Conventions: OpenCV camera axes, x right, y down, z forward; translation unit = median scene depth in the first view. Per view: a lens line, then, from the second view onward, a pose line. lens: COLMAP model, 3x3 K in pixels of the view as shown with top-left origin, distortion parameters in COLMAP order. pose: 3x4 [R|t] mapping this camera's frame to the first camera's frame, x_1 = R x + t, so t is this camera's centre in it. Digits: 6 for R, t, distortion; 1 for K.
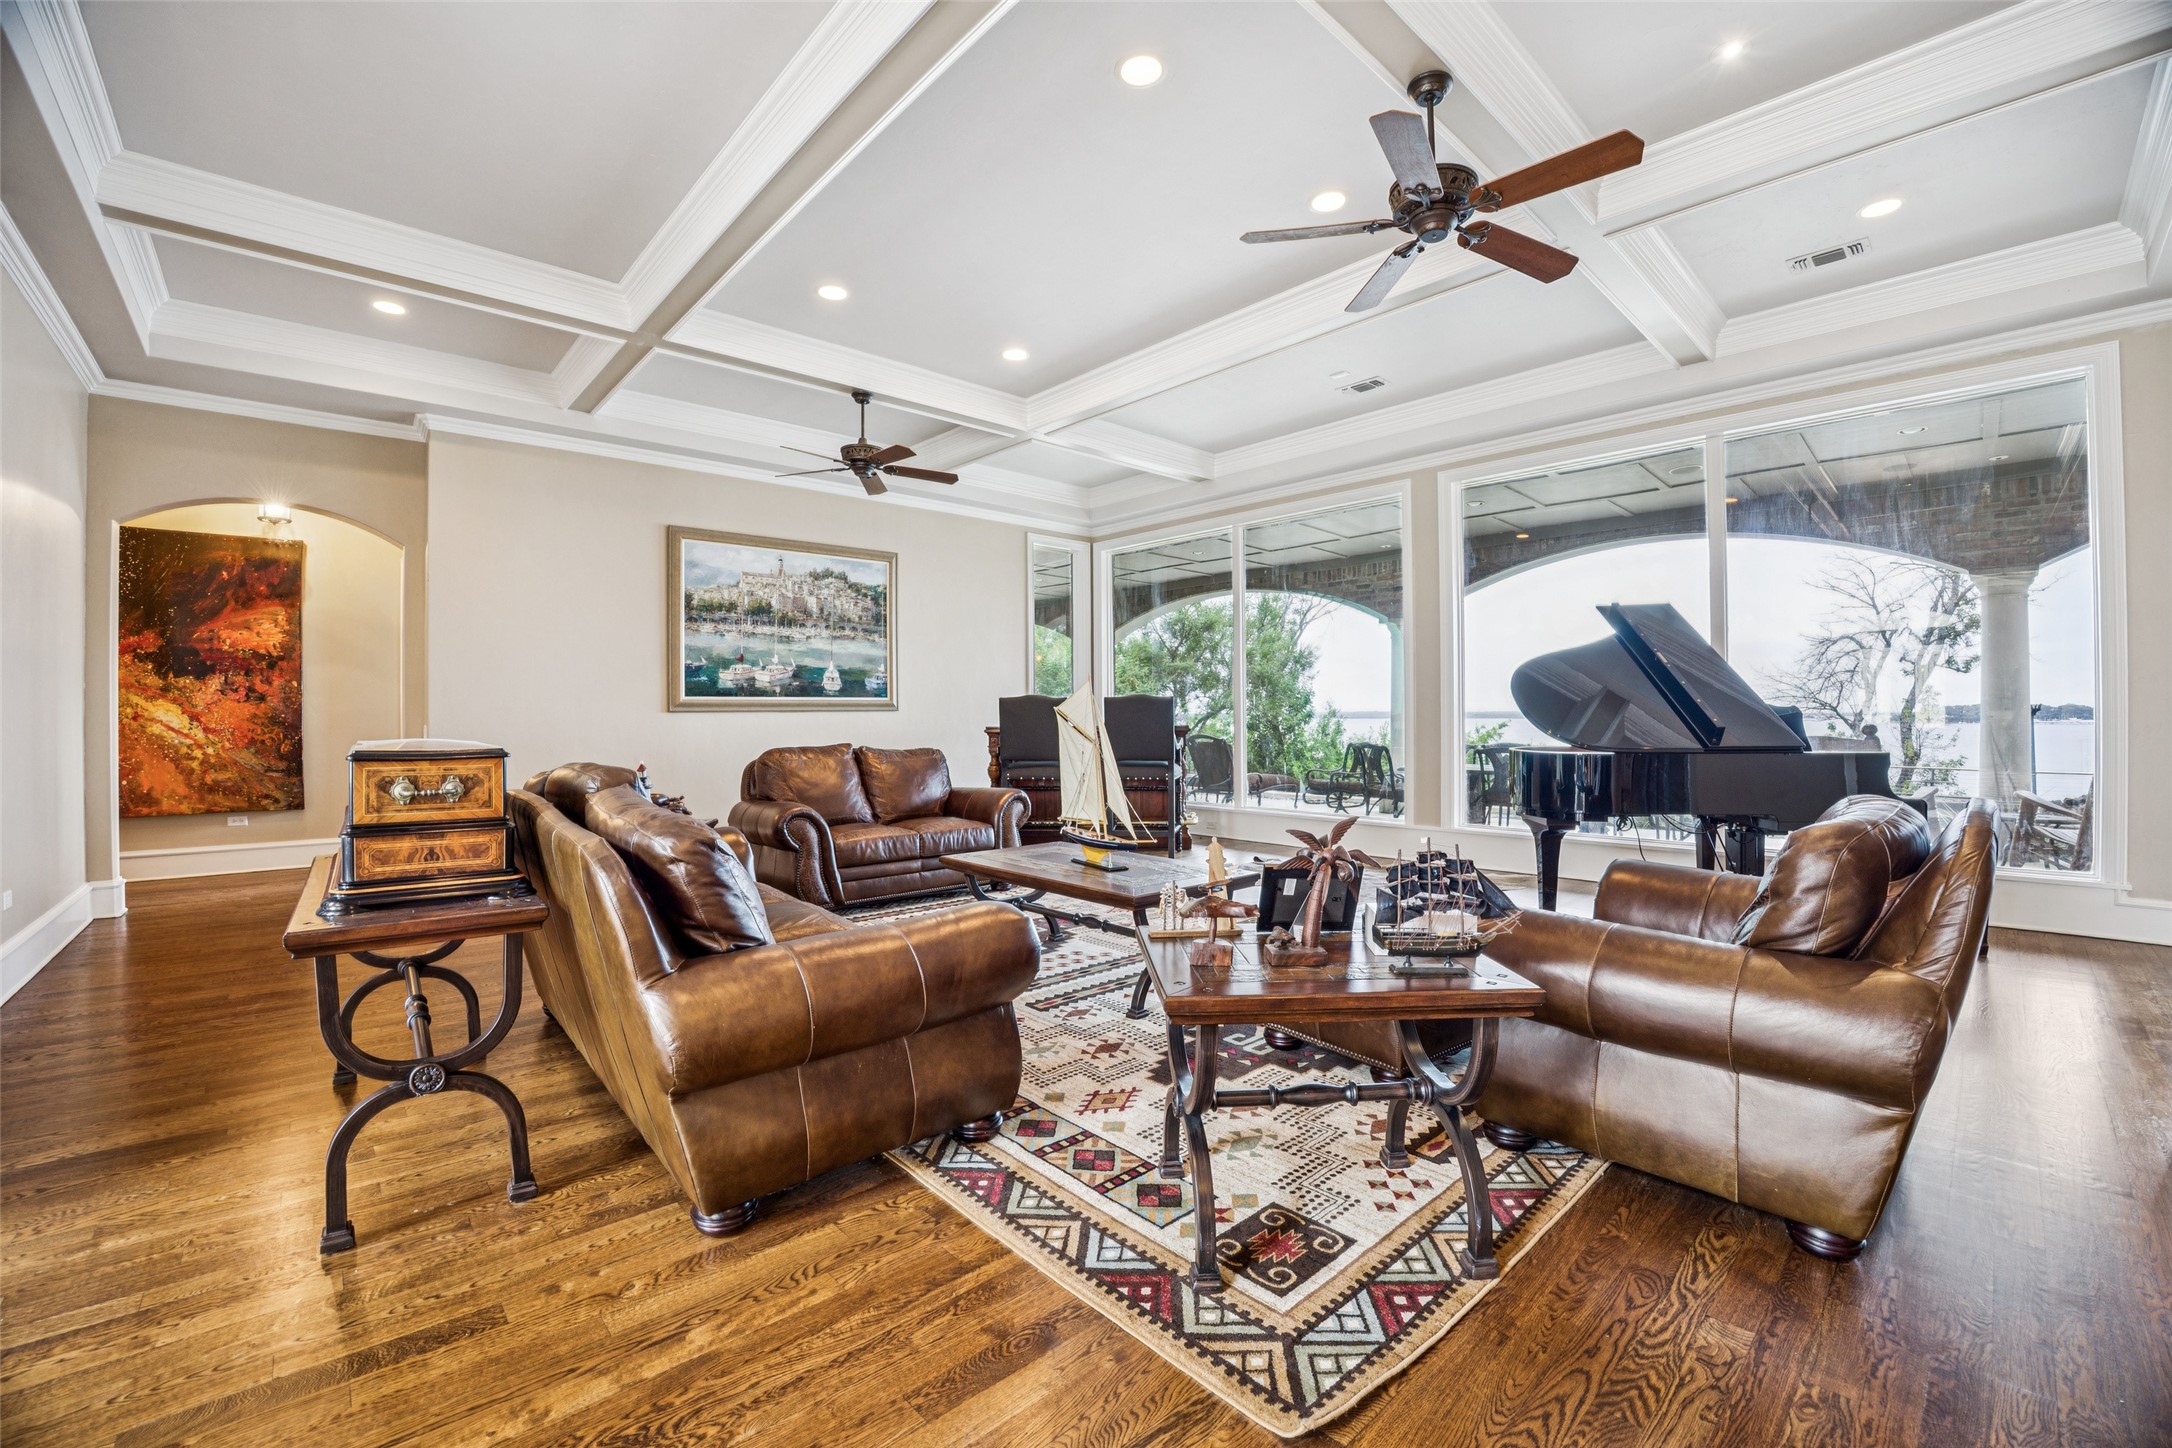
lens RADIAL K [[887.2, 0, 1082.5], [0, 887.2, 713.3], [0, 0, 1]] dist [-0.033073, -0.000082]
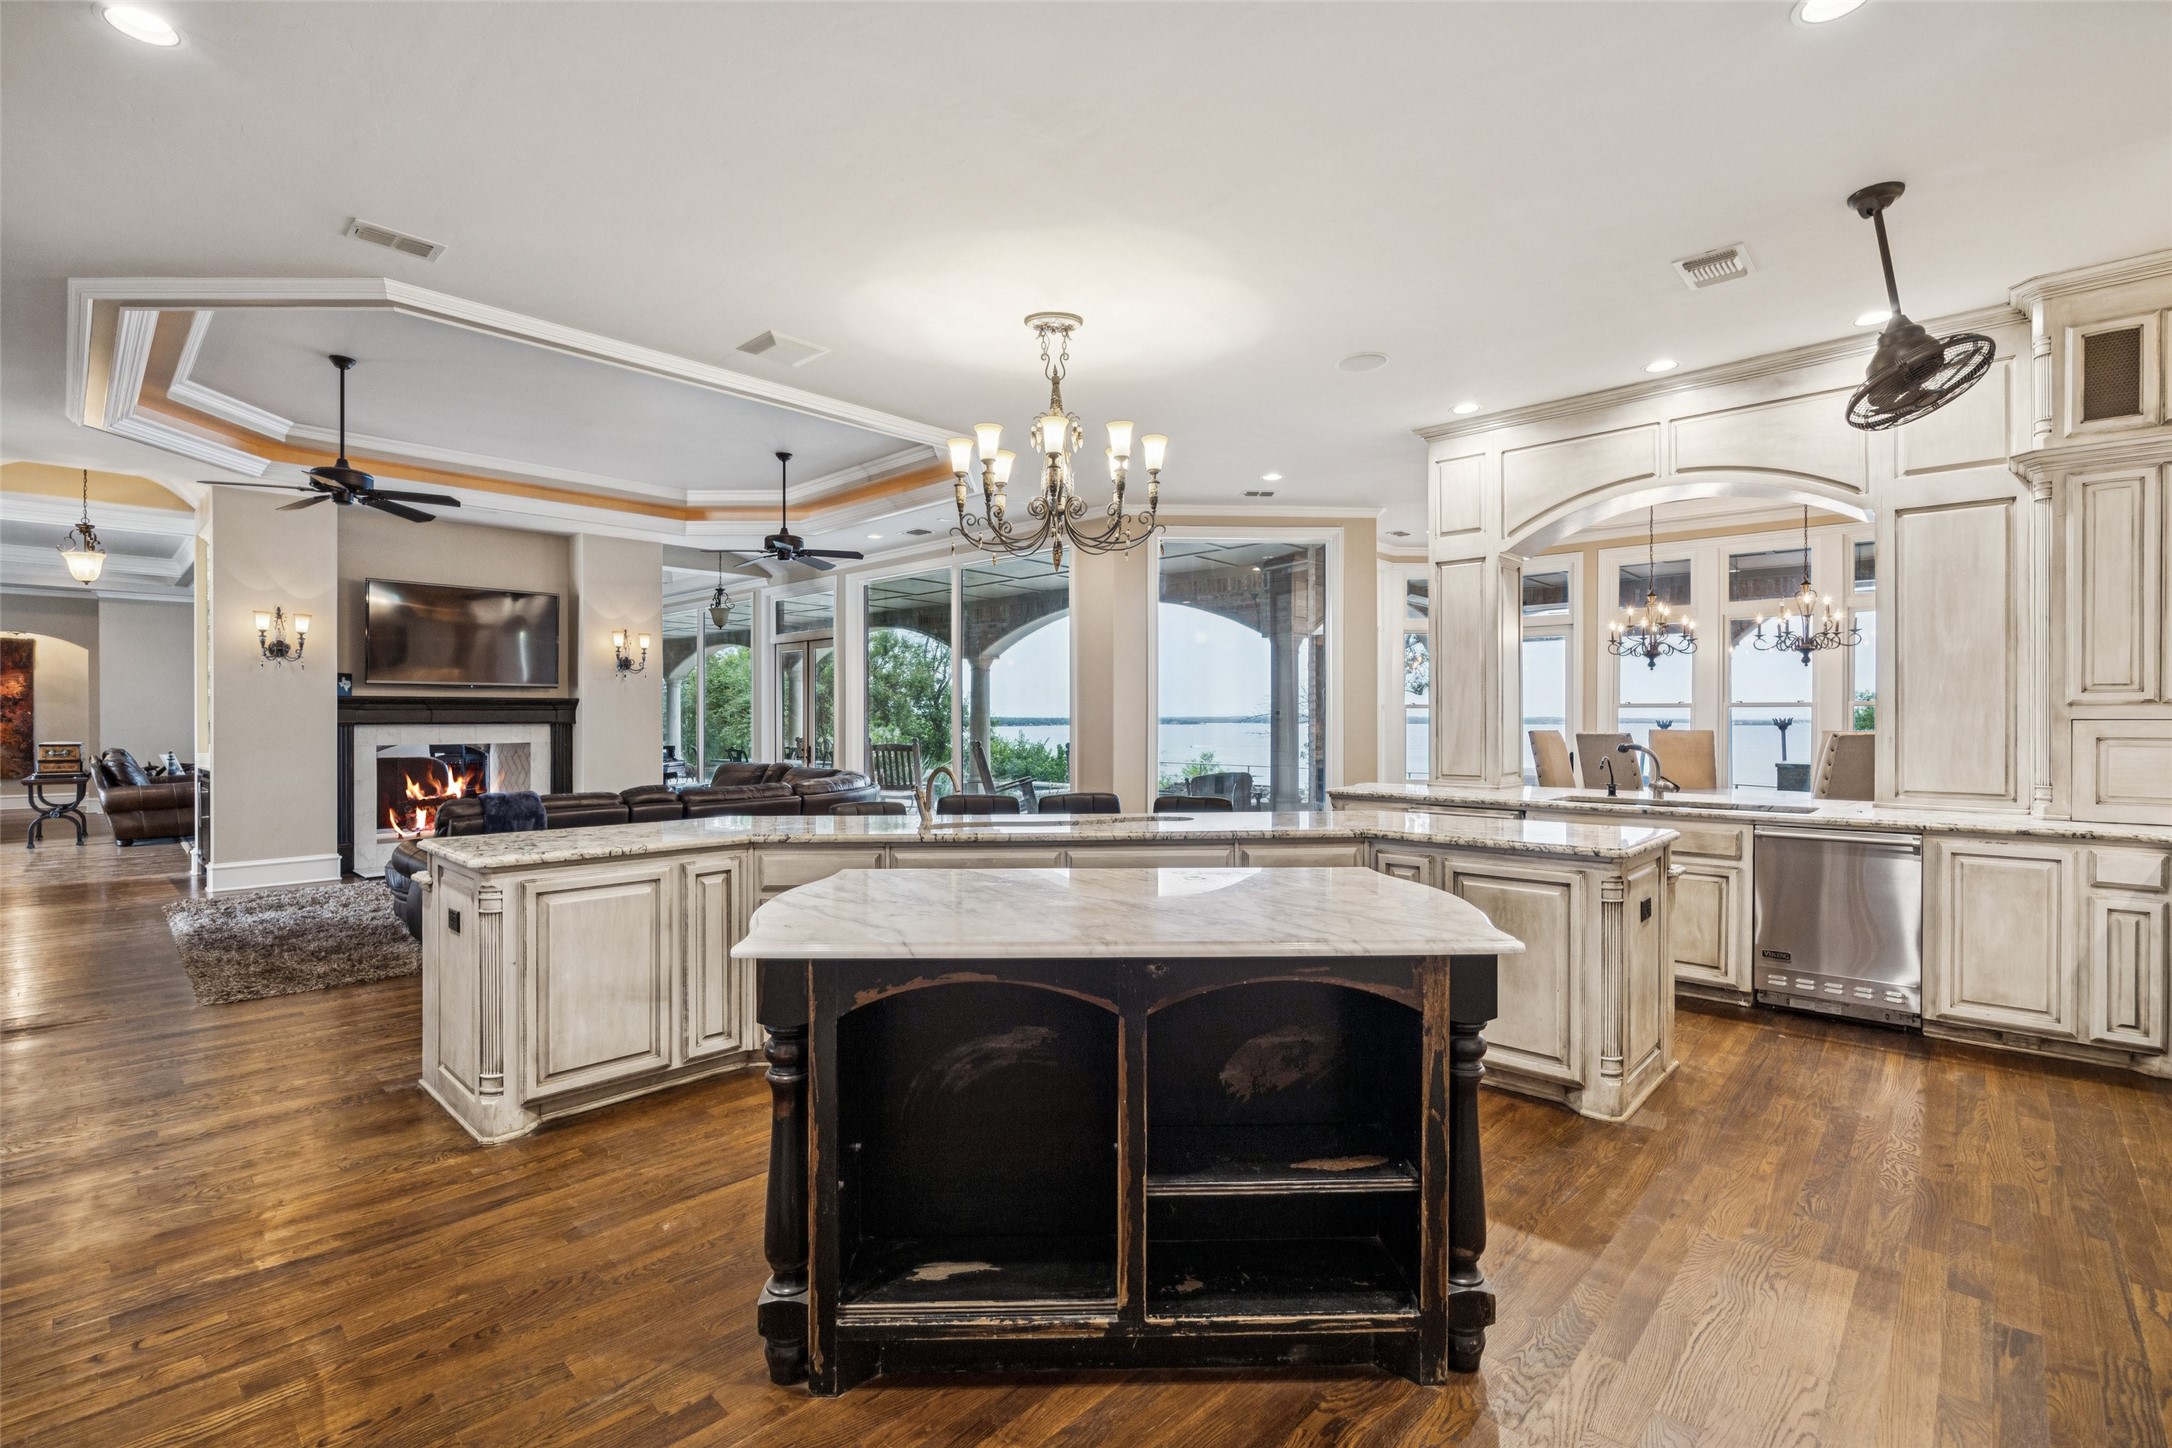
lens RADIAL K [[979.2, 0, 1095.1], [0, 979.2, 715.3], [0, 0, 1]] dist [-0.010713, -0.000277]
pose [[0.996382, 0.001966, 0.084961, 1.300936], [-0.001569, 0.999988, -0.004729, -0.023380], [-0.084969, 0.004578, 0.996373, -1.378392]]
